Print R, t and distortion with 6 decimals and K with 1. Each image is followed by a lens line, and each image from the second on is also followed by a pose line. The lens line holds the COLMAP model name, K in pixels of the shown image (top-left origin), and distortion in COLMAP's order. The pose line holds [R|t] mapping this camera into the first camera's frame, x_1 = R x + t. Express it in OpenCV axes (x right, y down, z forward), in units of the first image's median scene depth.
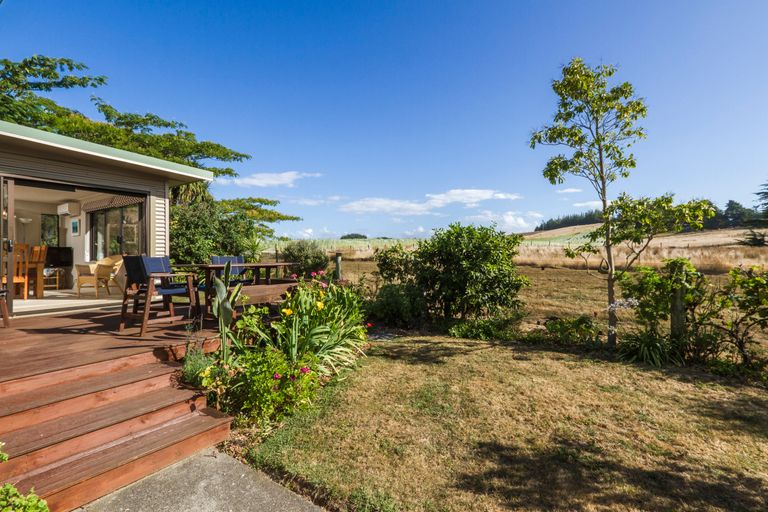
lens RADIAL K [[366.8, 0, 384.0], [0, 366.8, 256.0], [0, 0, 1]] dist [-0.000176, -0.000064]
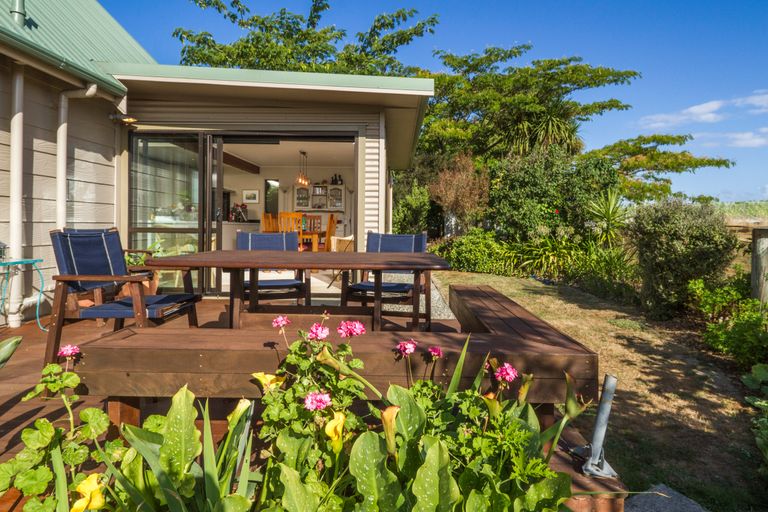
lens RADIAL K [[428.6, 0, 385.9], [0, 428.6, 228.7], [0, 0, 1]] dist [-0.000727, -0.000608]
pose [[0.545587, 0.027473, -0.837604, 0.028749], [-0.021709, 0.999590, 0.018645, -0.006552], [0.837773, 0.008011, 0.545960, 0.326183]]
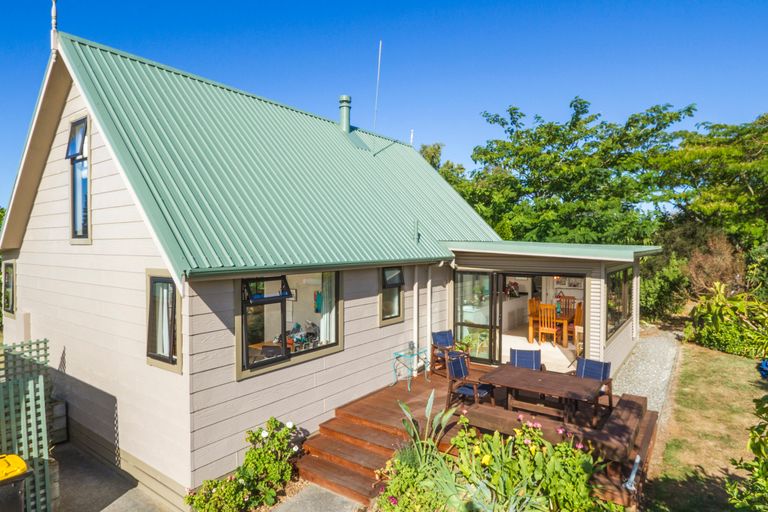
lens RADIAL K [[431.6, 0, 401.4], [0, 431.6, 255.7], [0, 0, 1]] dist [-0.025163, -0.000859]
pose [[-0.007647, 0.038828, -0.999217, 0.314035], [-0.005833, 0.999227, 0.038873, -0.143854], [0.999954, 0.006126, -0.007415, 0.255234]]
